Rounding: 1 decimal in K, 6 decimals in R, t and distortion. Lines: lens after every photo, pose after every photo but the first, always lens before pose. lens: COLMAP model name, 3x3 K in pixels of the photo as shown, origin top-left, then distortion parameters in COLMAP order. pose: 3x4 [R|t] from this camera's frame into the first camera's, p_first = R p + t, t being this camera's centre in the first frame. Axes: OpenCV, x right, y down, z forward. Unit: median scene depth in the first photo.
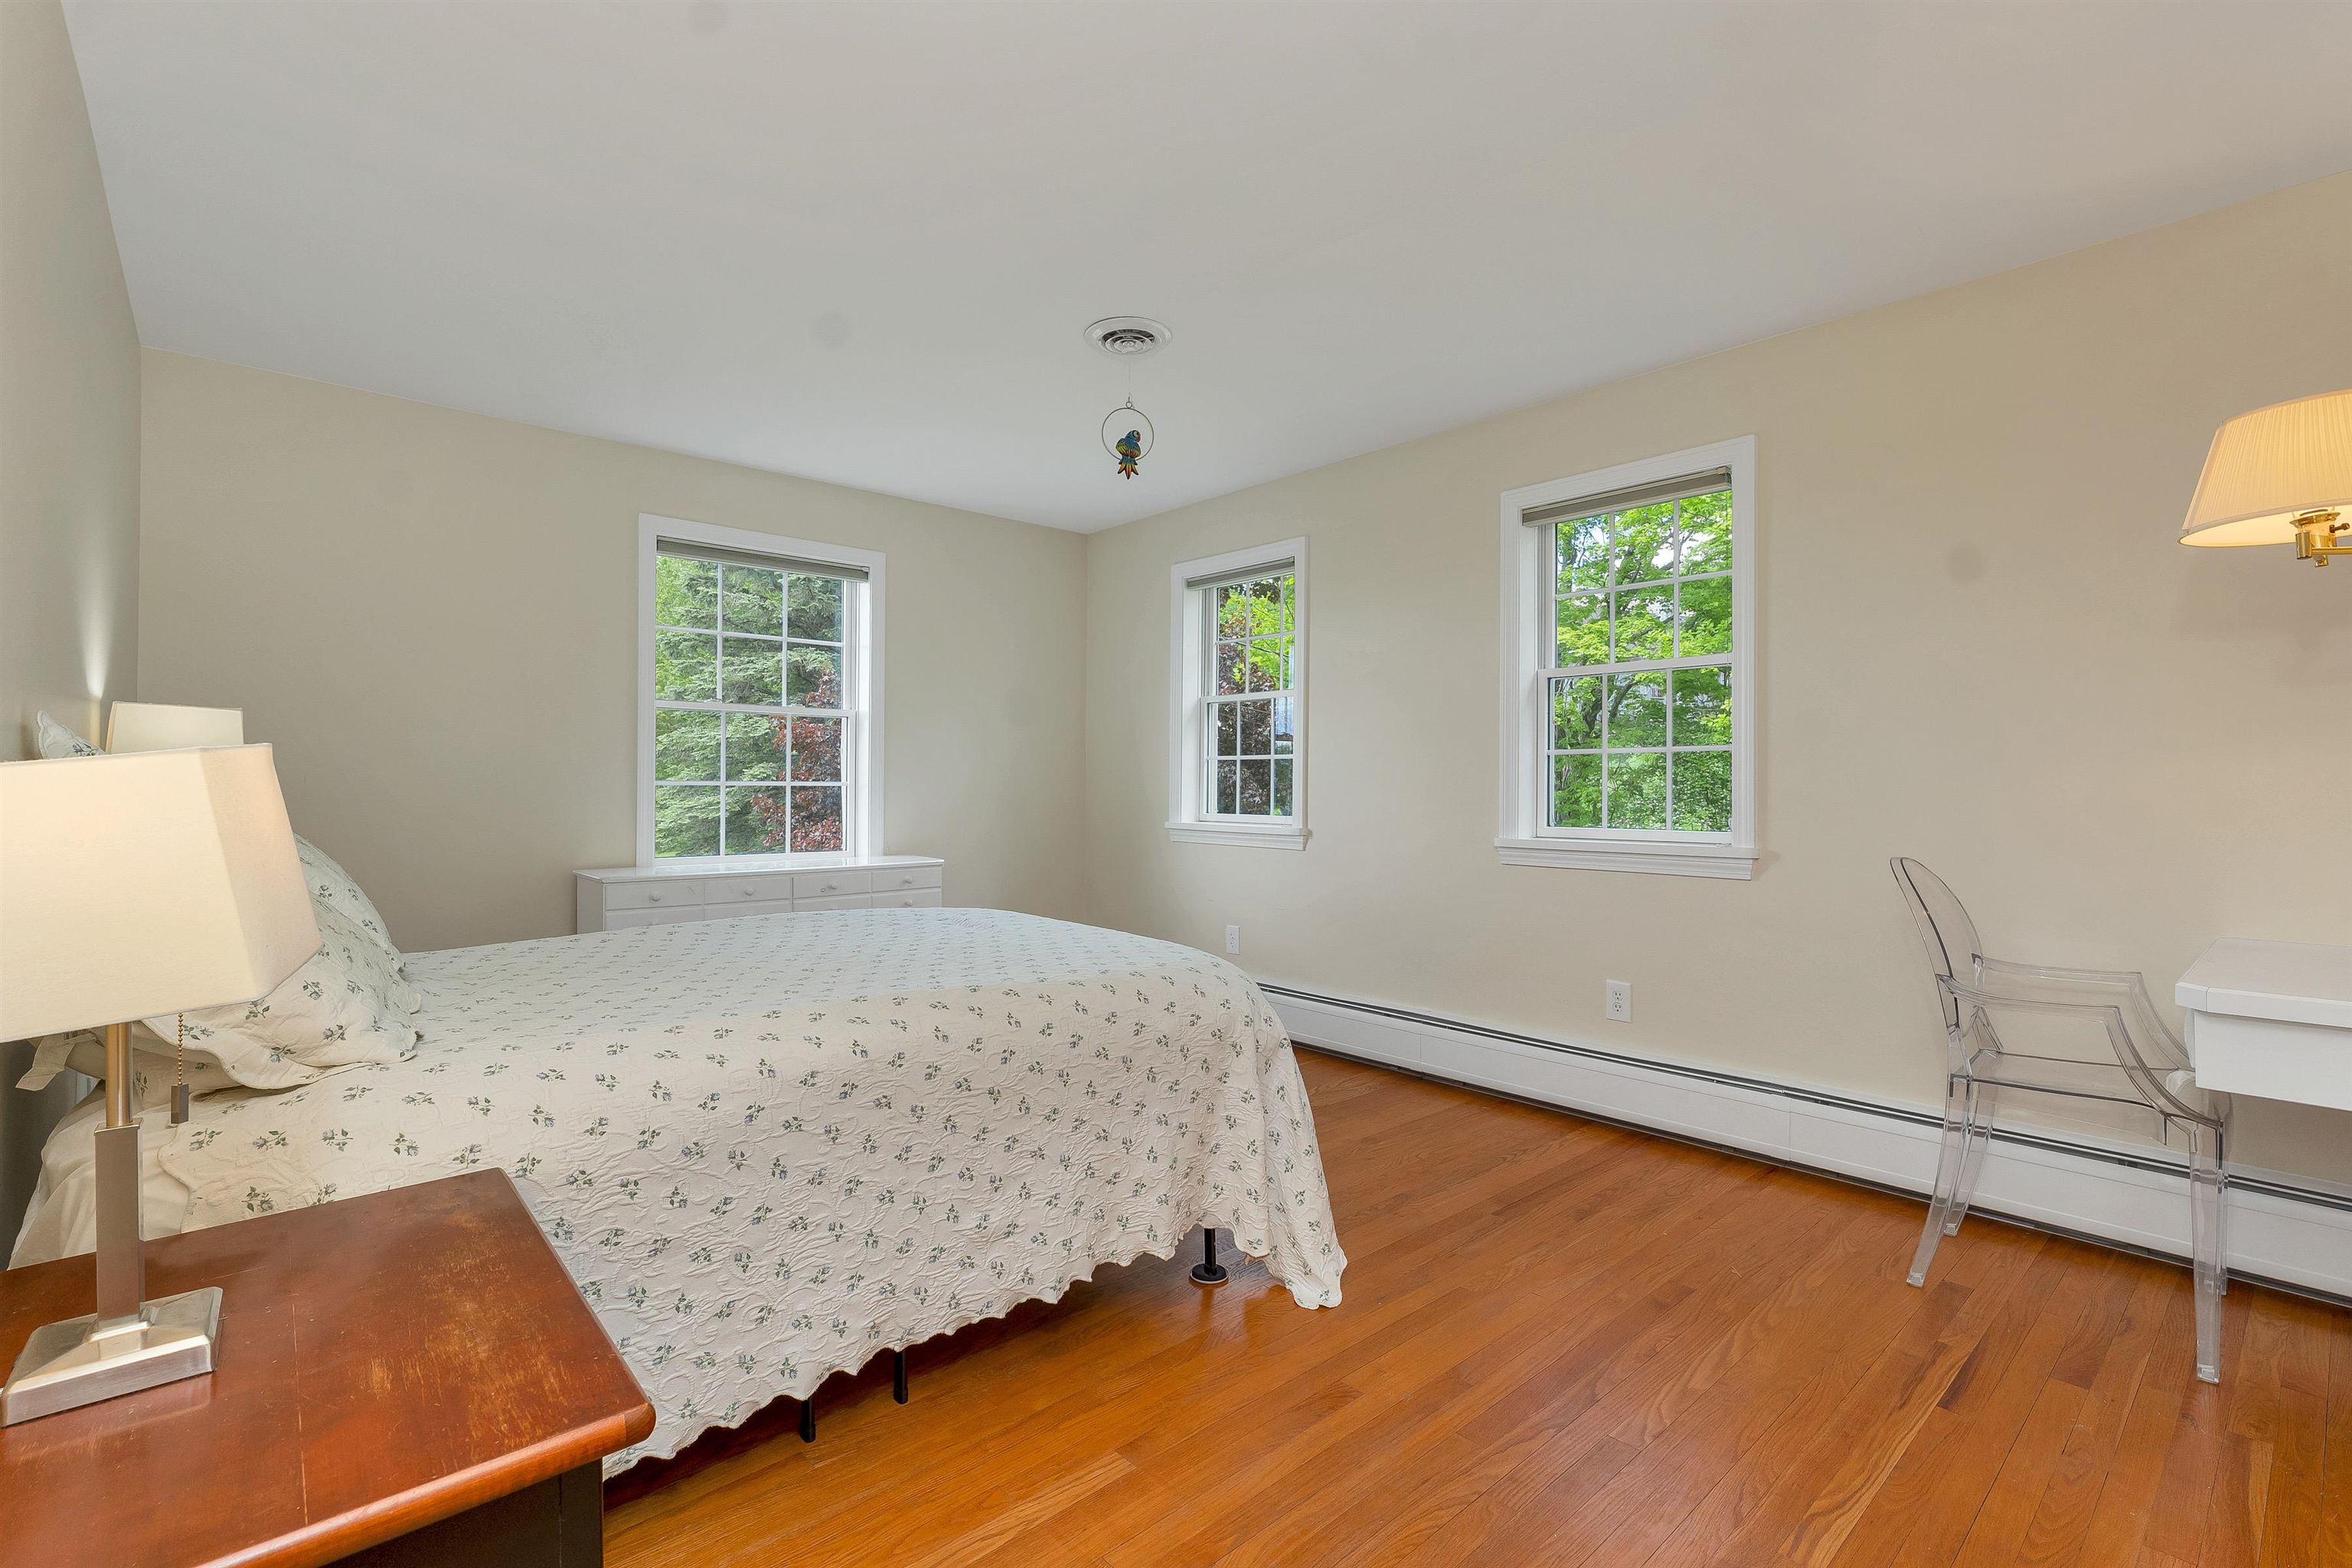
lens RADIAL K [[1072.4, 0, 1177.8], [0, 1072.4, 782.5], [0, 0, 1]] dist [-0.005735, -0.000177]
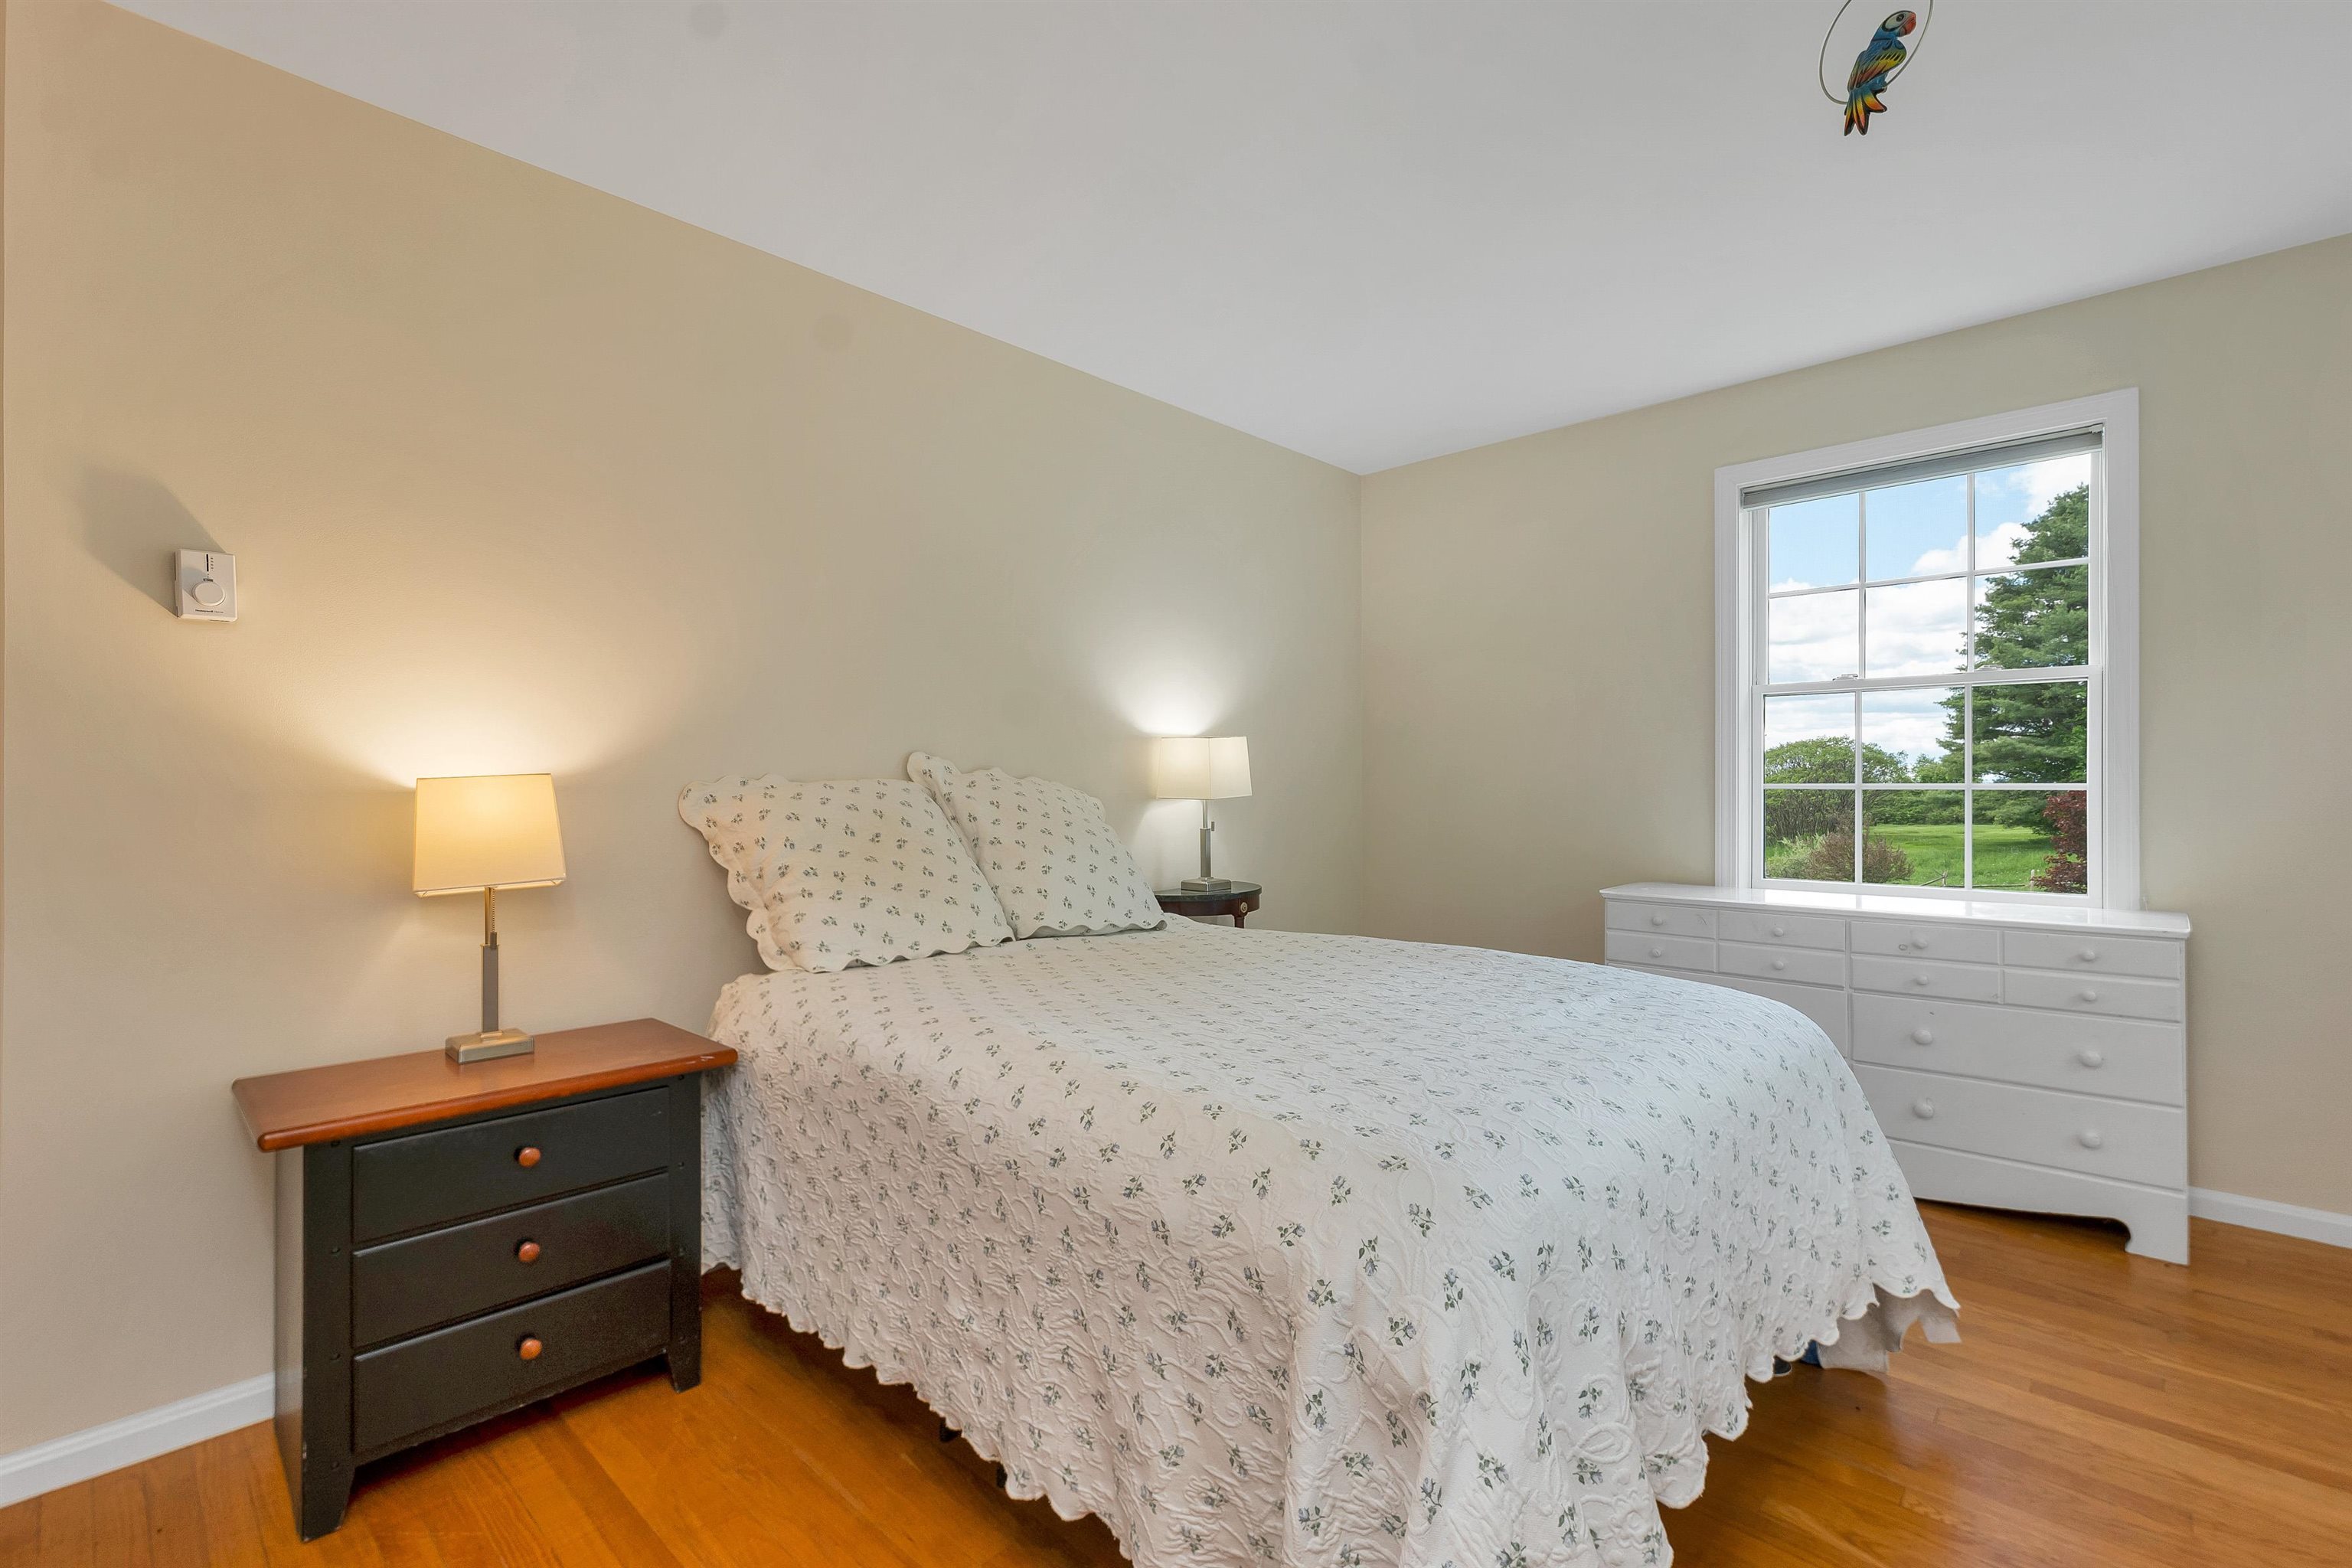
lens RADIAL K [[1072.4, 0, 1177.1], [0, 1072.4, 788.3], [0, 0, 1]] dist [-0.005735, -0.000177]
pose [[0.068162, 0.002192, -0.997672, 0.644386], [0.003213, 0.999992, 0.002416, -0.001654], [0.997669, -0.003370, 0.068155, 1.096204]]
